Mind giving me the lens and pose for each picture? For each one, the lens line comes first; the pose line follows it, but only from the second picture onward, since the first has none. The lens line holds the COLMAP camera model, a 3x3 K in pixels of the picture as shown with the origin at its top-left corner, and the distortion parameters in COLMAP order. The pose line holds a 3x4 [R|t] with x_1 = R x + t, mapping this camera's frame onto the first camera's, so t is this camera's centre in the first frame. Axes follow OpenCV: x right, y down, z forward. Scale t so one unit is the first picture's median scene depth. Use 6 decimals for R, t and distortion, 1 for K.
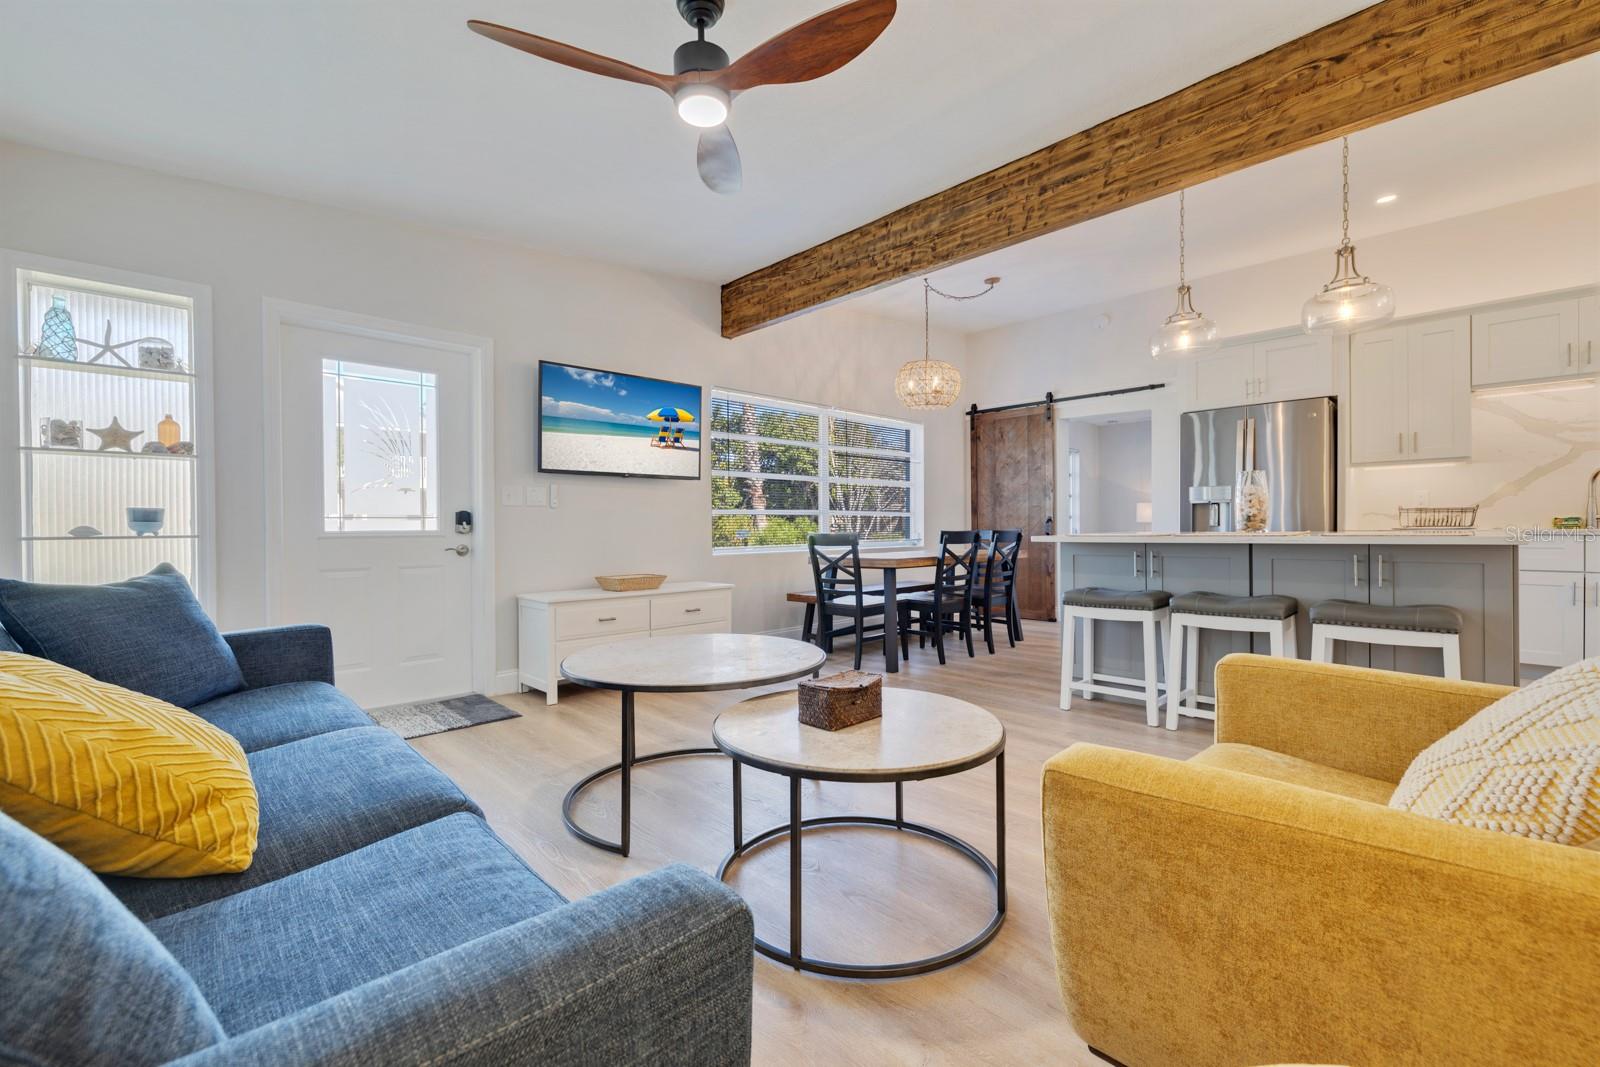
lens RADIAL K [[669.0, 0, 802.4], [0, 669.0, 533.8], [0, 0, 1]] dist [0.003141, -0.000973]
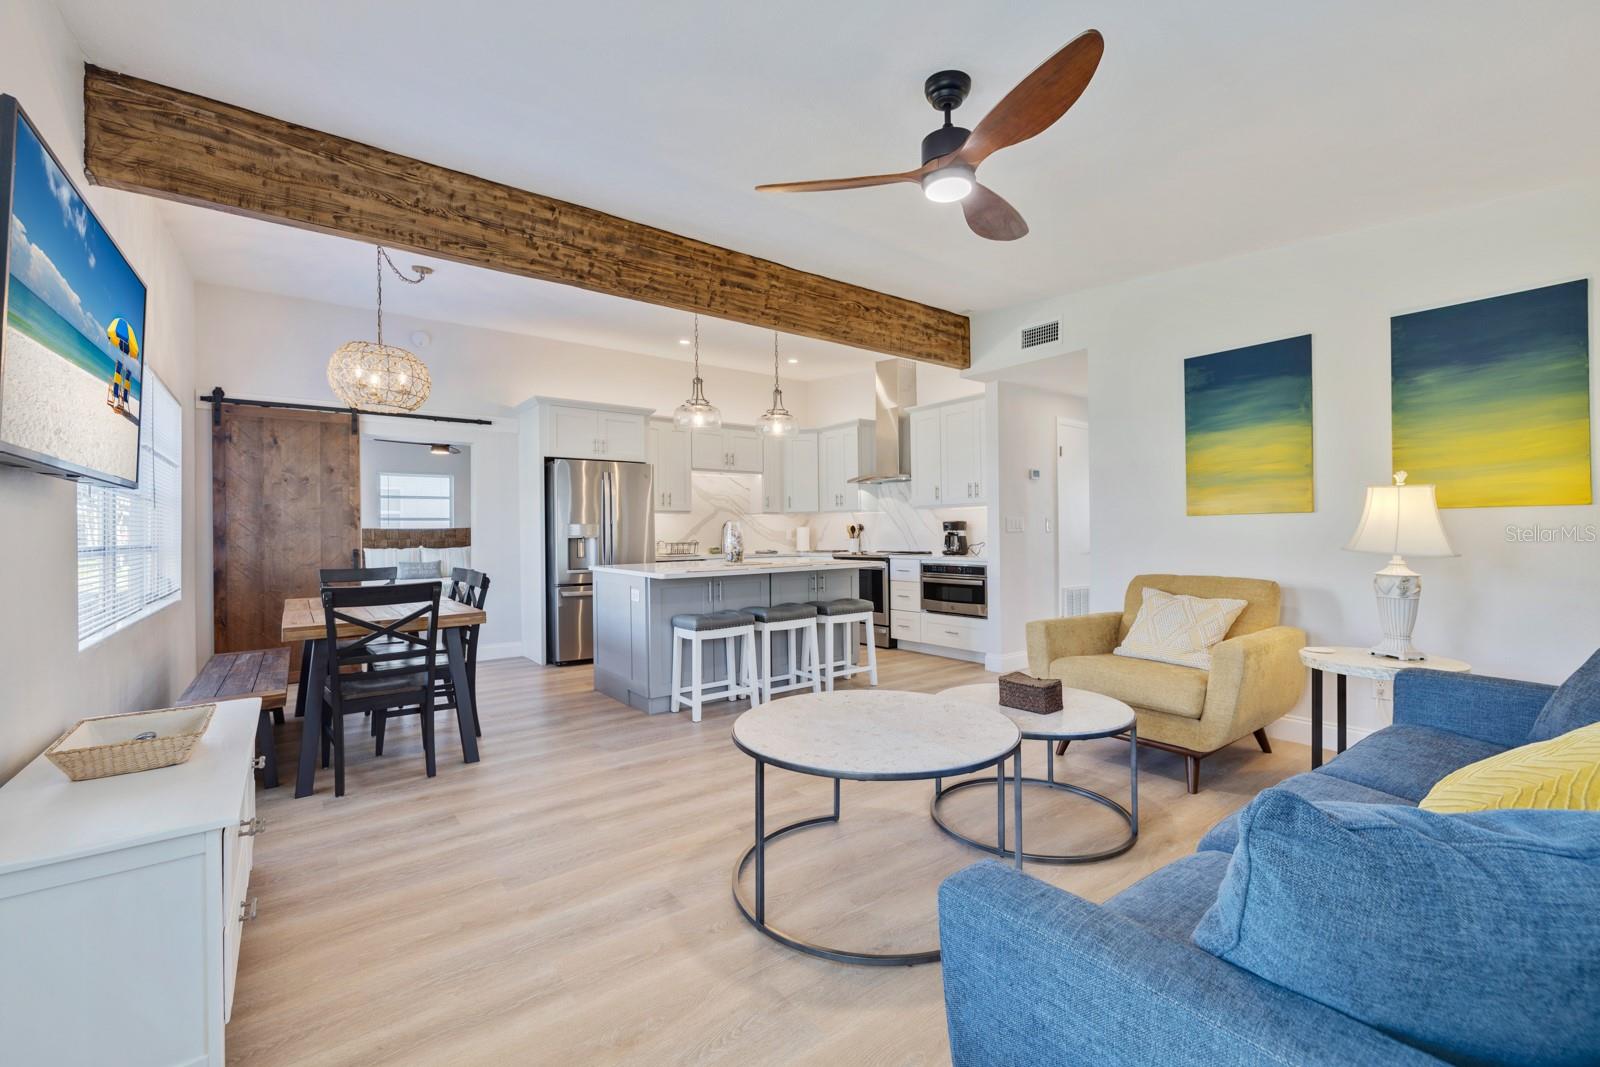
lens RADIAL K [[669.0, 0, 798.7], [0, 669.0, 532.0], [0, 0, 1]] dist [0.003141, -0.000973]
pose [[0.126215, 0.009374, 0.991959, -0.601442], [0.022211, 0.999678, -0.012273, -0.038867], [-0.991754, 0.023581, 0.125966, 0.546345]]
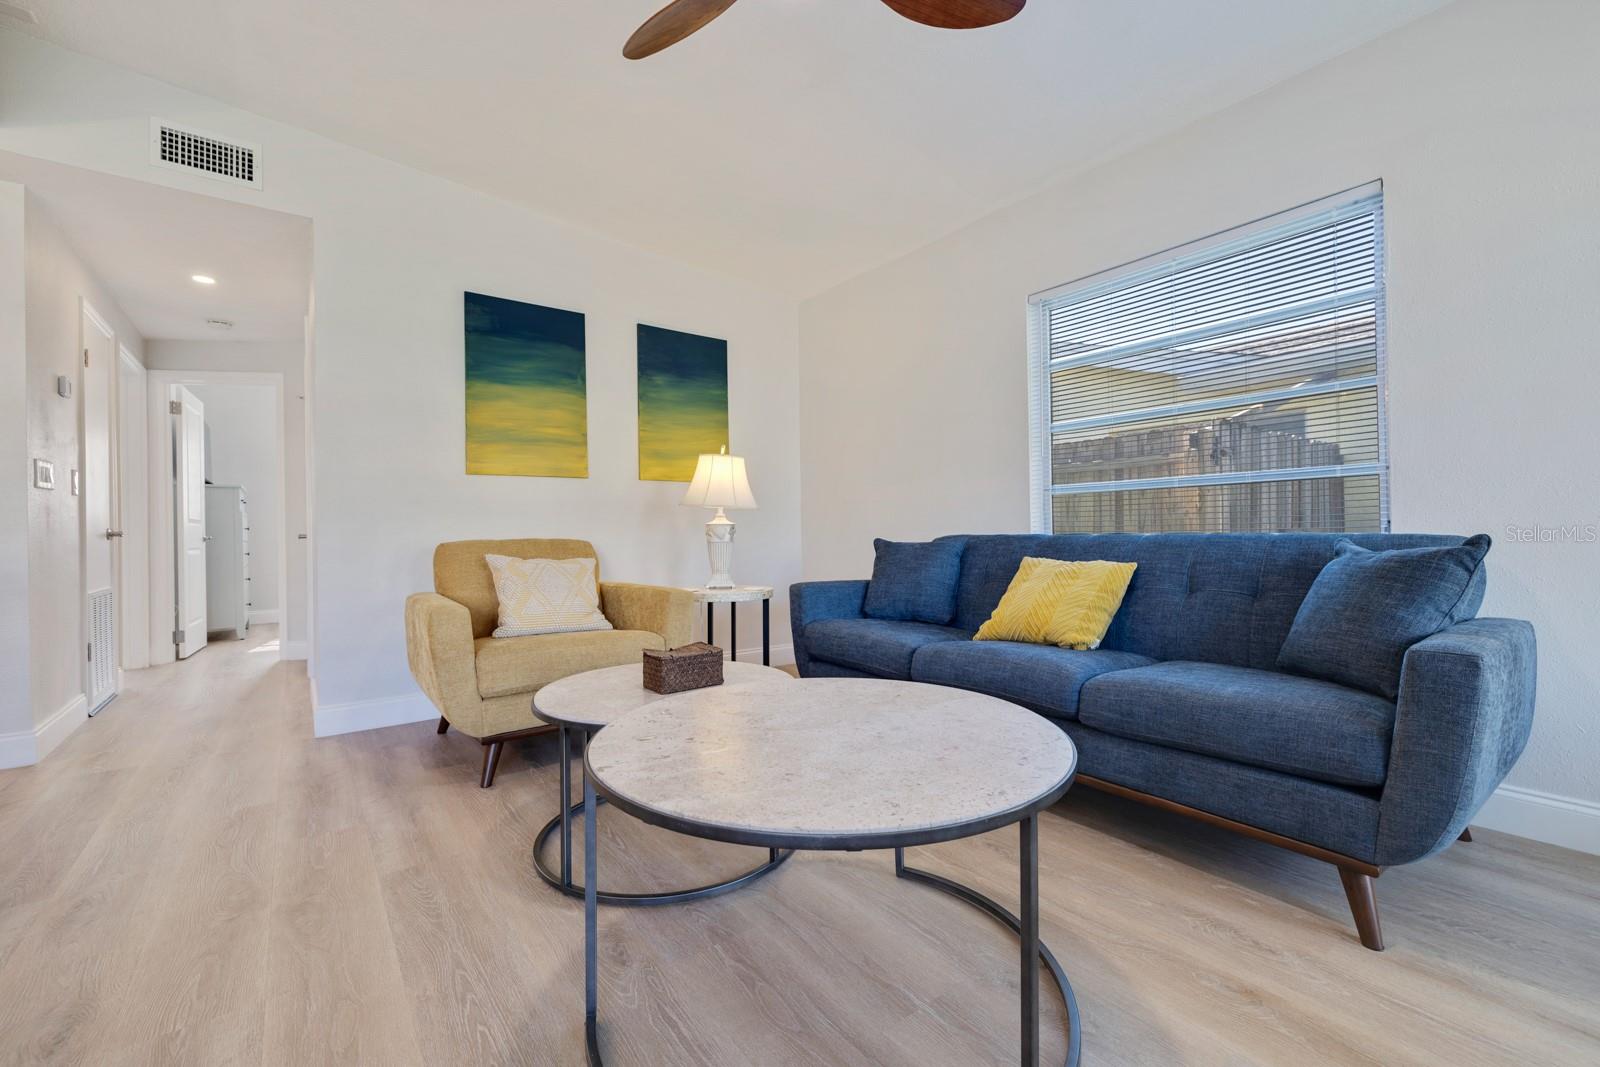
lens RADIAL K [[669.0, 0, 803.7], [0, 669.0, 530.4], [0, 0, 1]] dist [0.003141, -0.000973]
pose [[-0.991663, 0.020978, 0.127140, -0.119226], [0.022803, 0.999657, 0.012916, 0.004732], [-0.126825, 0.015708, -0.991801, 0.865010]]
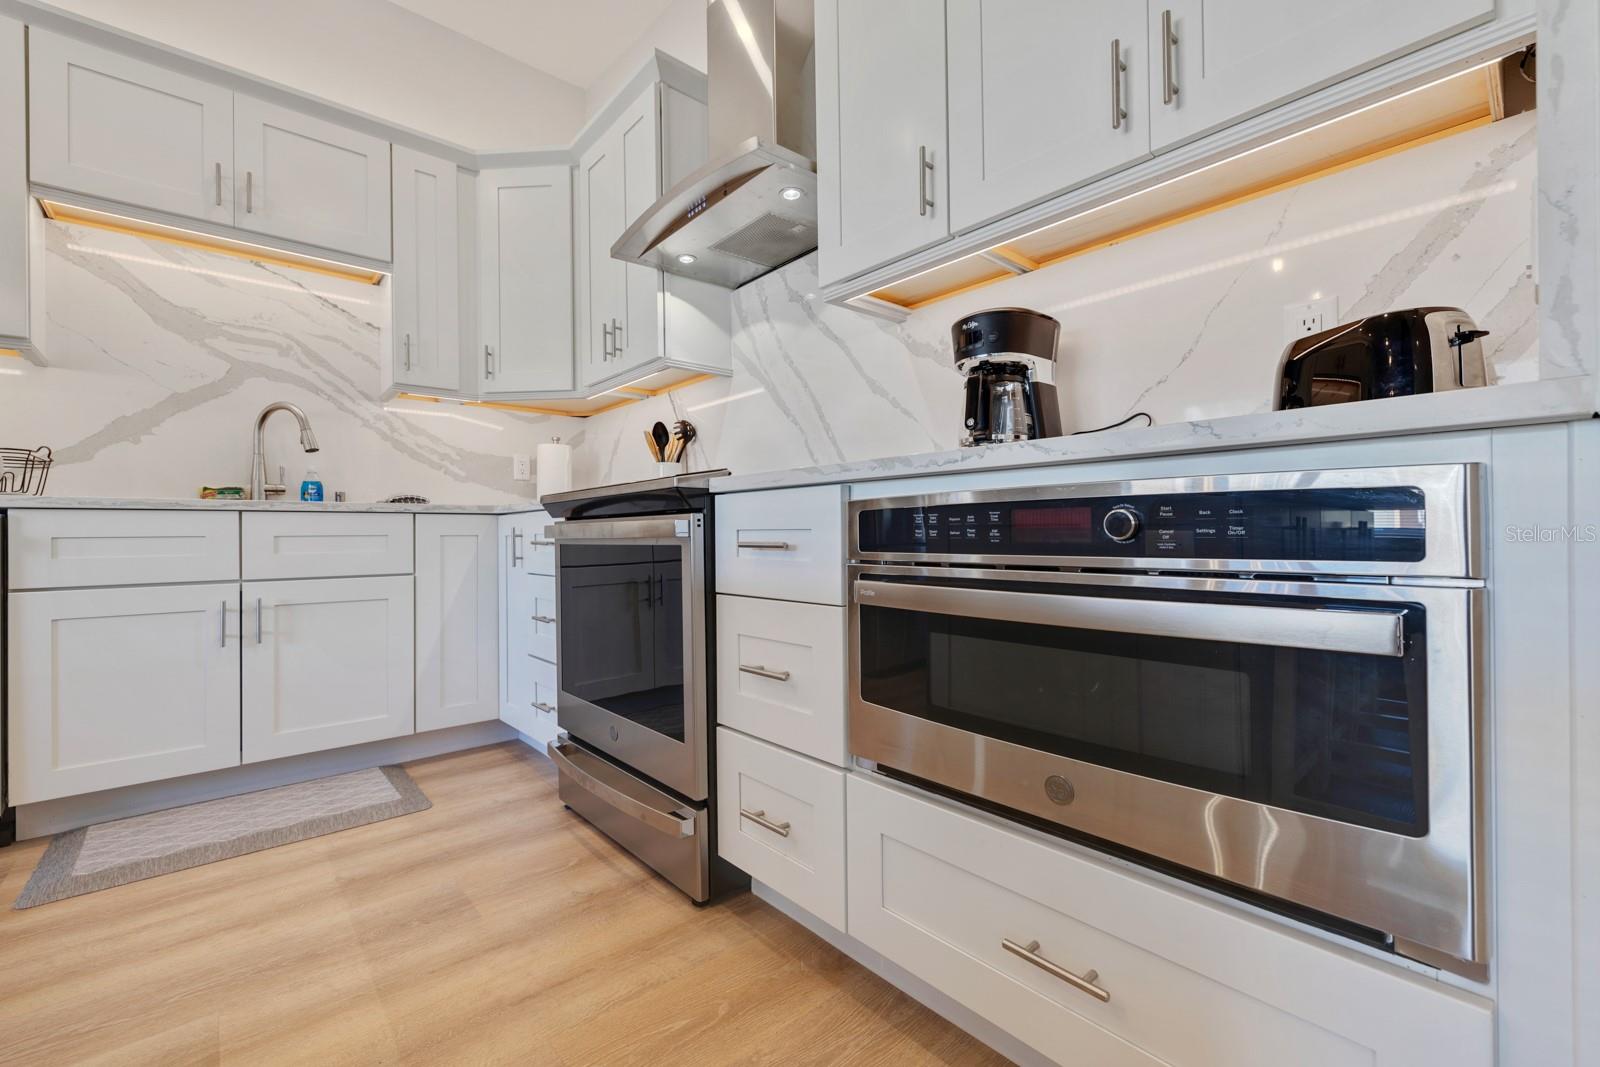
lens RADIAL K [[669.0, 0, 802.2], [0, 669.0, 525.3], [0, 0, 1]] dist [0.003141, -0.000973]
pose [[0.047273, 0.014092, 0.998783, 0.586406], [0.024004, 0.999596, -0.015239, 0.028657], [-0.998594, 0.024696, 0.046916, 0.475097]]
